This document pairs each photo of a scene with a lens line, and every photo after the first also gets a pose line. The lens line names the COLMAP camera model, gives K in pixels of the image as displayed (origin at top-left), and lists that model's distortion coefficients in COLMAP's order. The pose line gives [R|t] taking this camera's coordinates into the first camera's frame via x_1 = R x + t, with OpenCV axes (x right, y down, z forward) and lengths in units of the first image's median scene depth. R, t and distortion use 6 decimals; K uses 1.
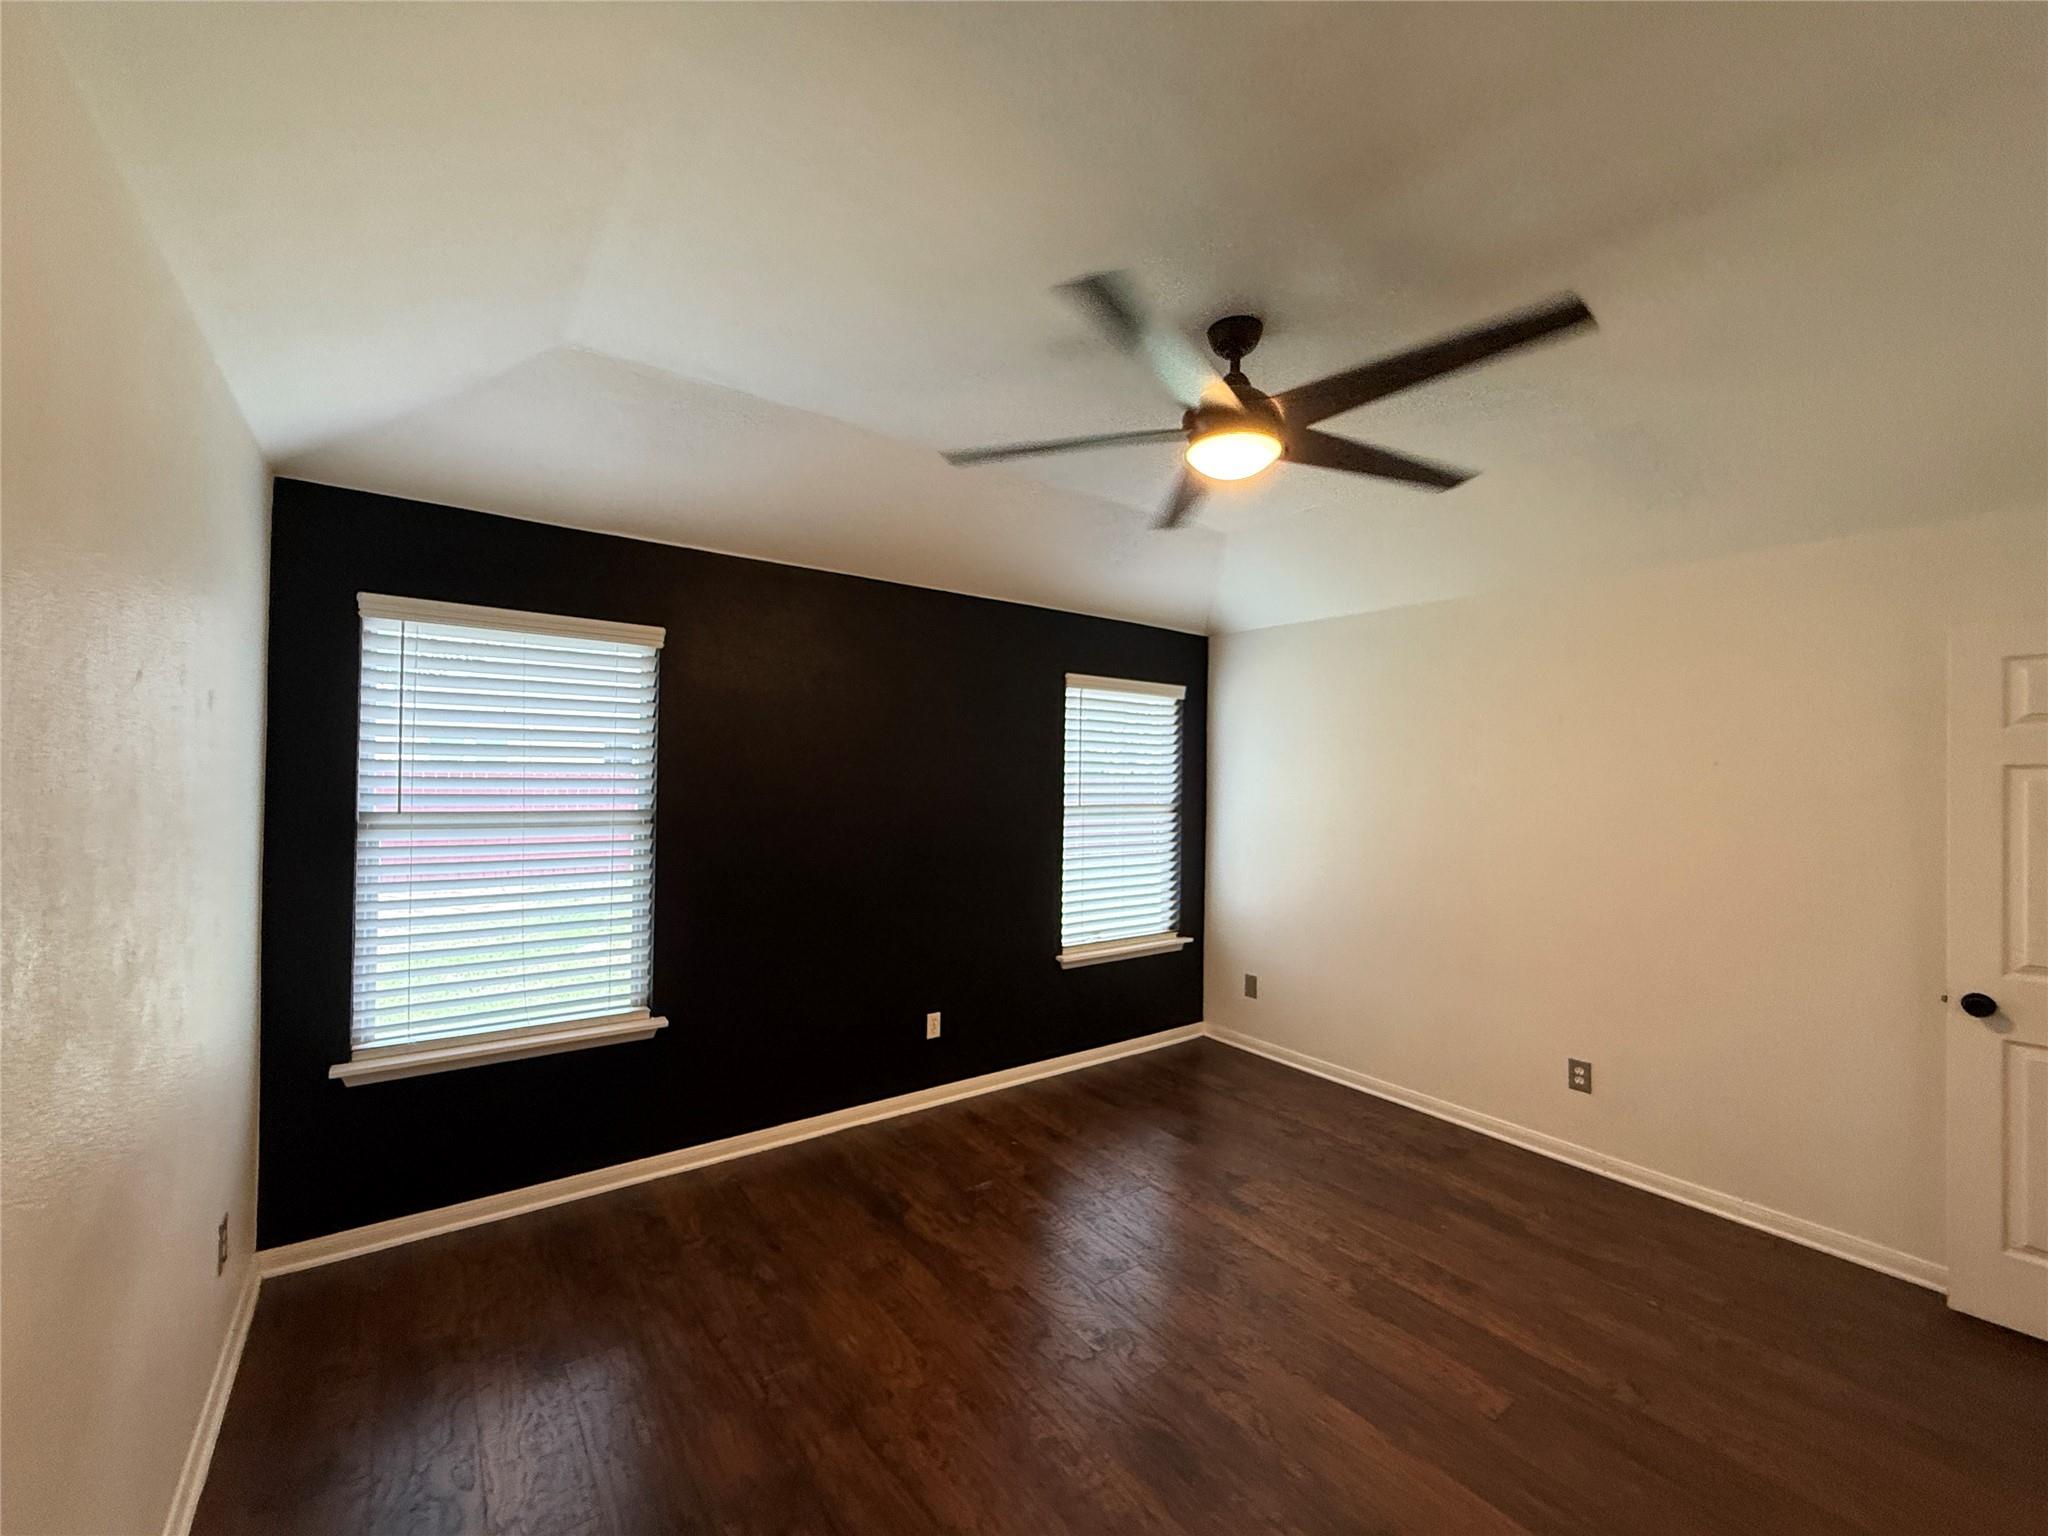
lens RADIAL K [[818.6, 0, 1018.3], [0, 818.6, 769.2], [0, 0, 1]] dist [-0.000392, 0.000493]
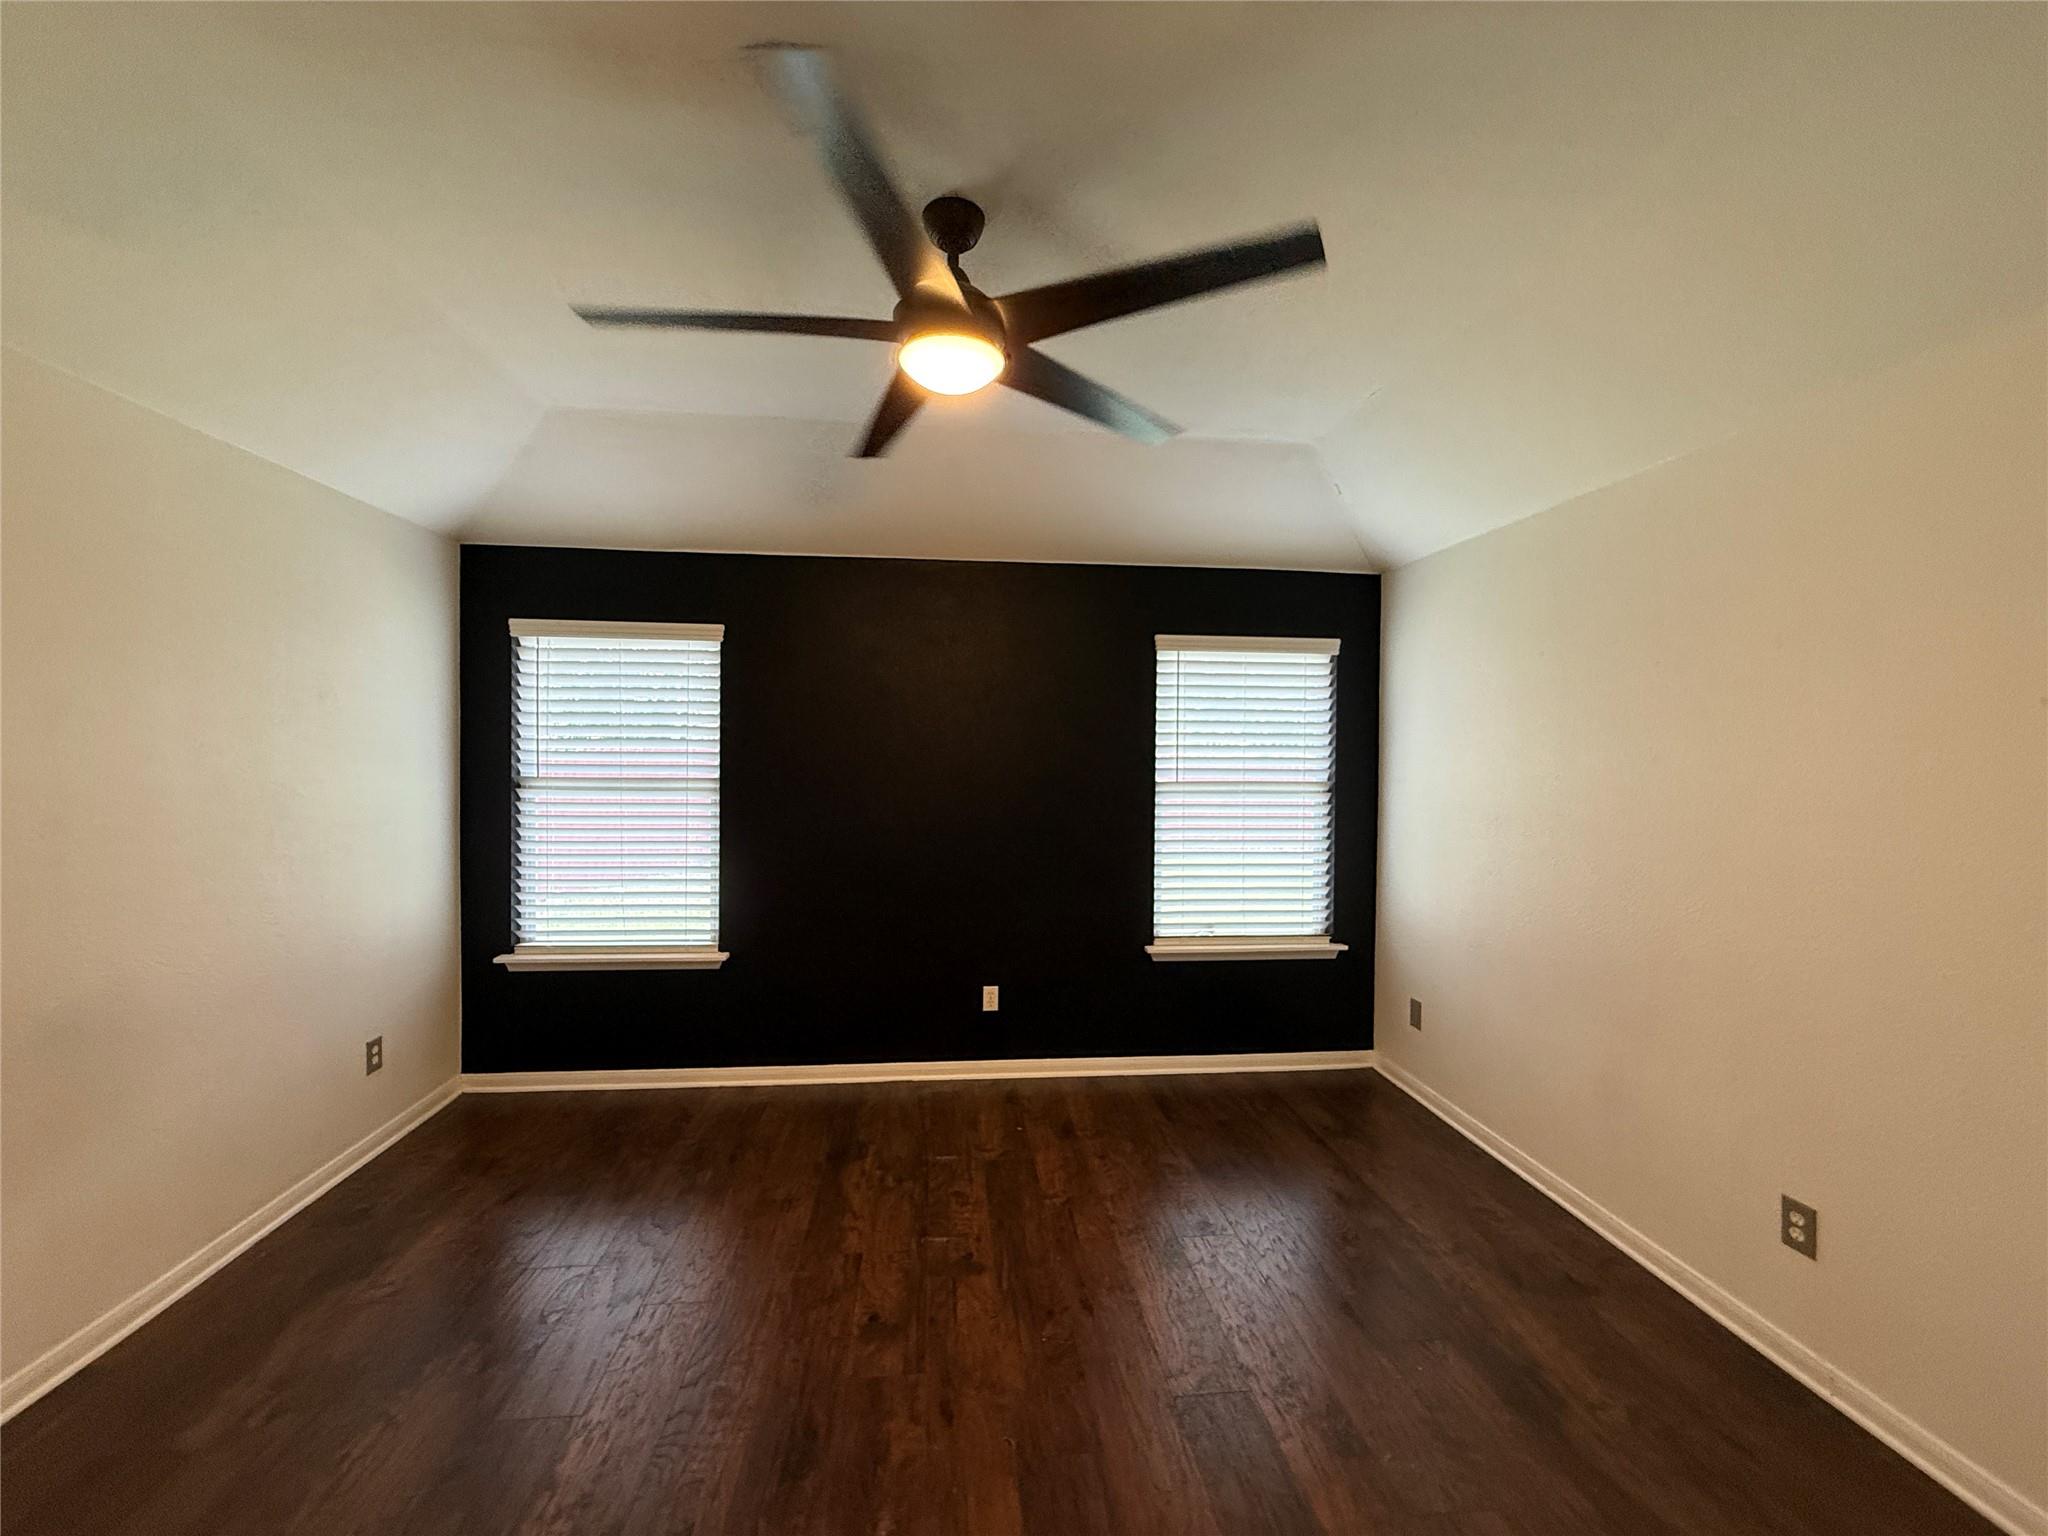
lens RADIAL K [[818.6, 0, 1018.3], [0, 818.6, 769.2], [0, 0, 1]] dist [-0.000392, 0.000493]
pose [[0.859468, 0.001332, -0.511189, 0.498282], [0.008038, 0.999838, 0.016120, 0.019317], [0.511127, -0.017964, 0.859317, 0.185026]]
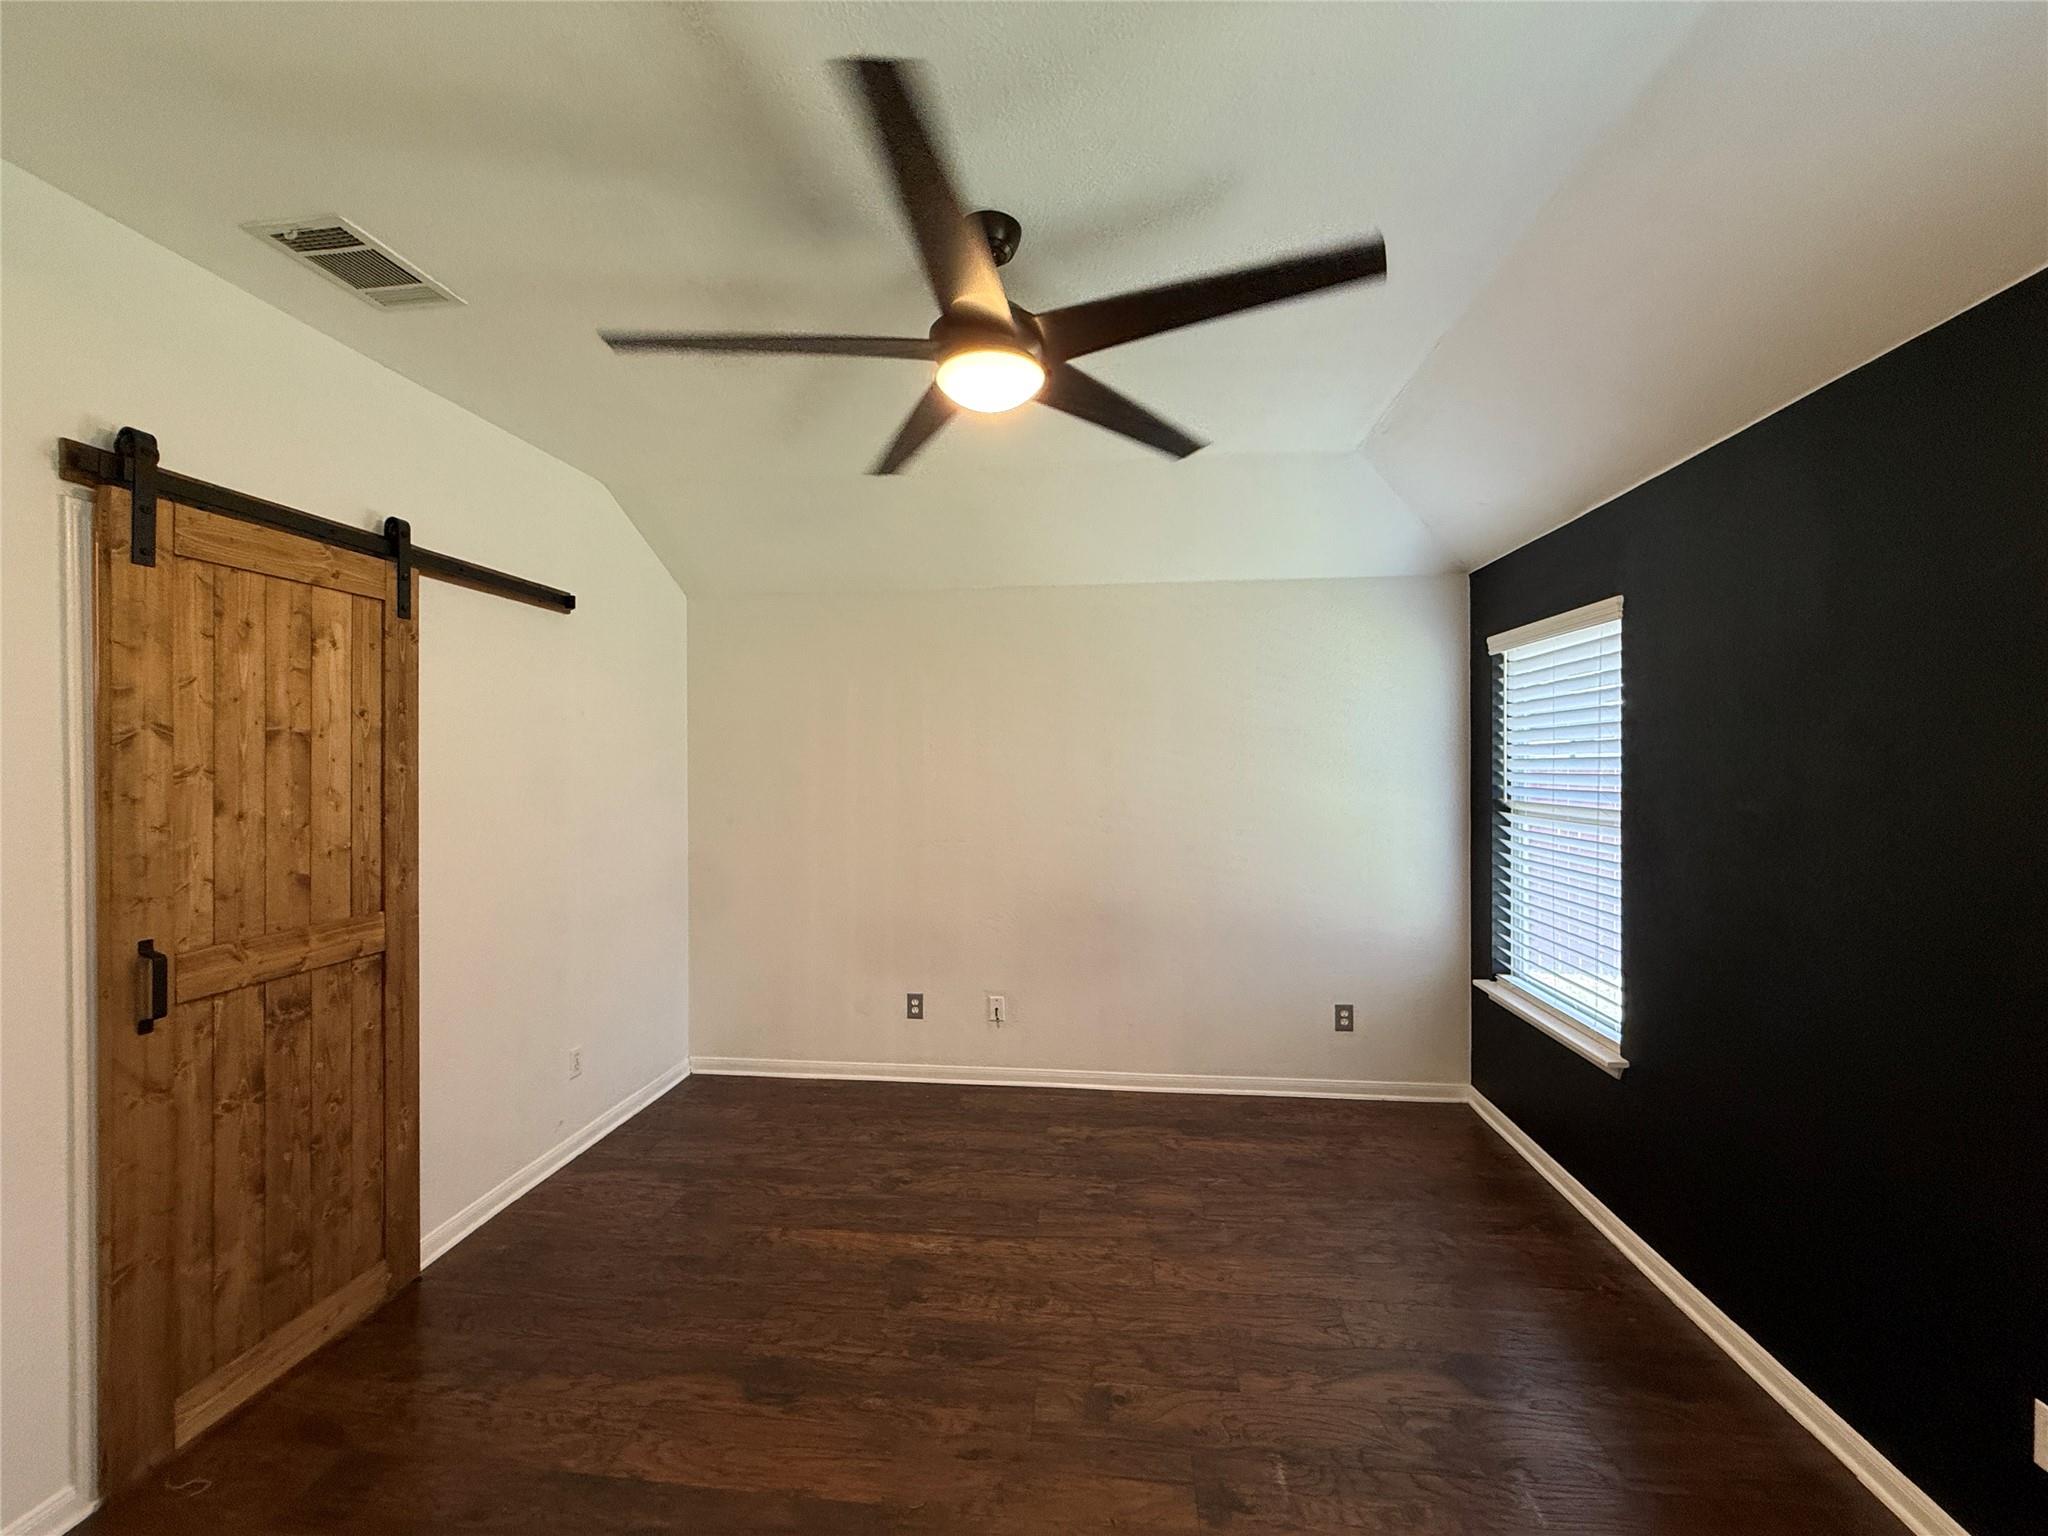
lens RADIAL K [[818.6, 0, 1018.3], [0, 818.6, 769.2], [0, 0, 1]] dist [-0.000392, 0.000493]
pose [[-0.682833, -0.008109, -0.730529, 0.555779], [0.000314, 0.999935, -0.011393, 0.015152], [0.730574, -0.008009, -0.682787, 1.039226]]
